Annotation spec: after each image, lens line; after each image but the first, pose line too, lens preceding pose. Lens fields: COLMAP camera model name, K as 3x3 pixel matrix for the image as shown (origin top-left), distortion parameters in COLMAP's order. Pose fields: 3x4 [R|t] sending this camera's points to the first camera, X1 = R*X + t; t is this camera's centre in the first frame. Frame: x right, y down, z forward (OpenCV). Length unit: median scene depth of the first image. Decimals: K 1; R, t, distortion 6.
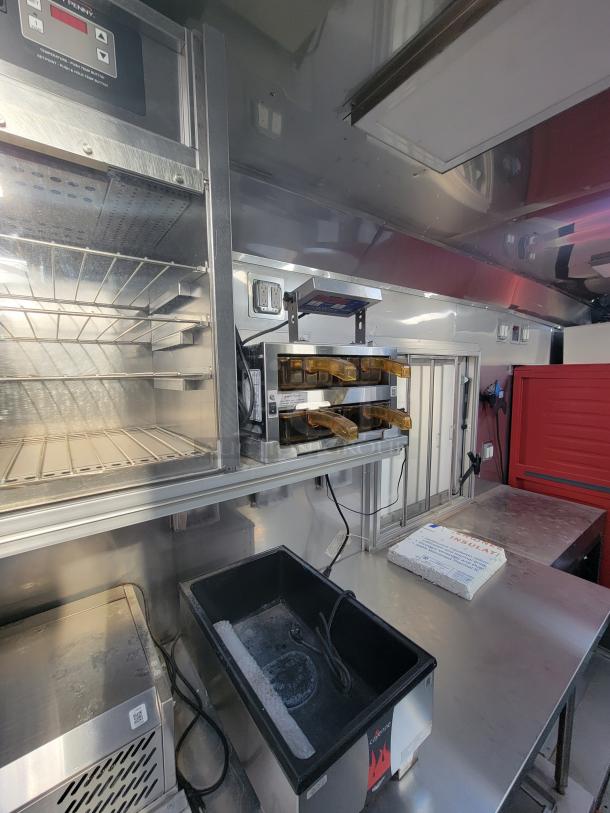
lens RADIAL K [[332.5, 0, 298.0], [0, 332.5, 406.8], [0, 0, 1]] dist [-0.010770, 0.002764]
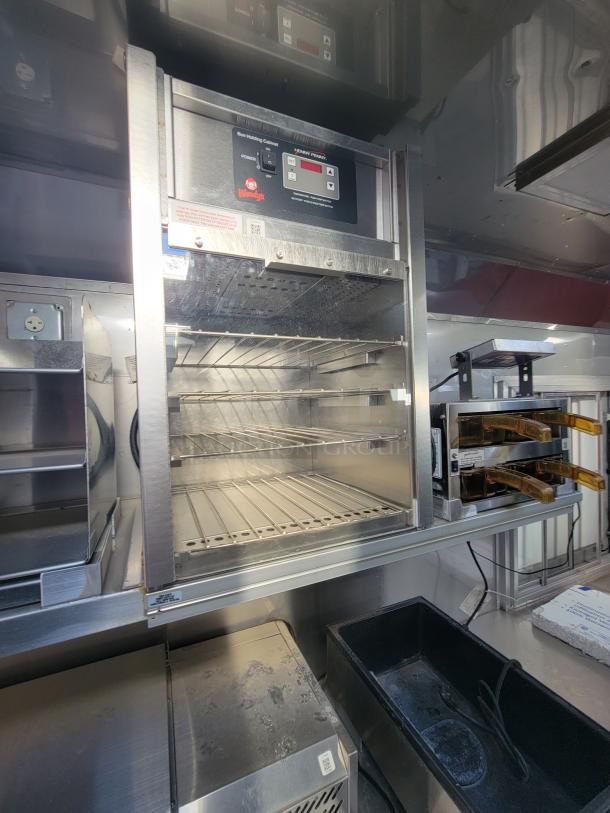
lens RADIAL K [[332.5, 0, 299.4], [0, 332.5, 407.8], [0, 0, 1]] dist [-0.010770, 0.002764]
pose [[0.973095, -0.014396, -0.229956, -0.254147], [-0.005720, 0.996229, -0.086573, -0.070434], [0.230335, 0.085559, 0.969343, -0.100459]]
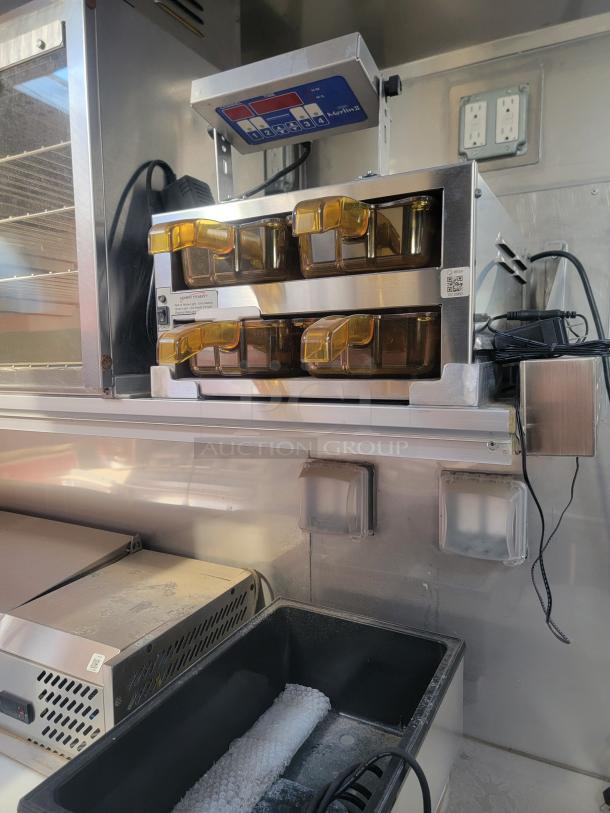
lens RADIAL K [[560.3, 0, 300.0], [0, 560.3, 421.1], [0, 0, 1]] dist [0.056220, -0.064541]
pose [[0.435346, 0.107909, -0.893772, 0.883445], [-0.093781, 0.992825, 0.074188, 0.085645], [0.895365, 0.051522, 0.442342, 0.631340]]
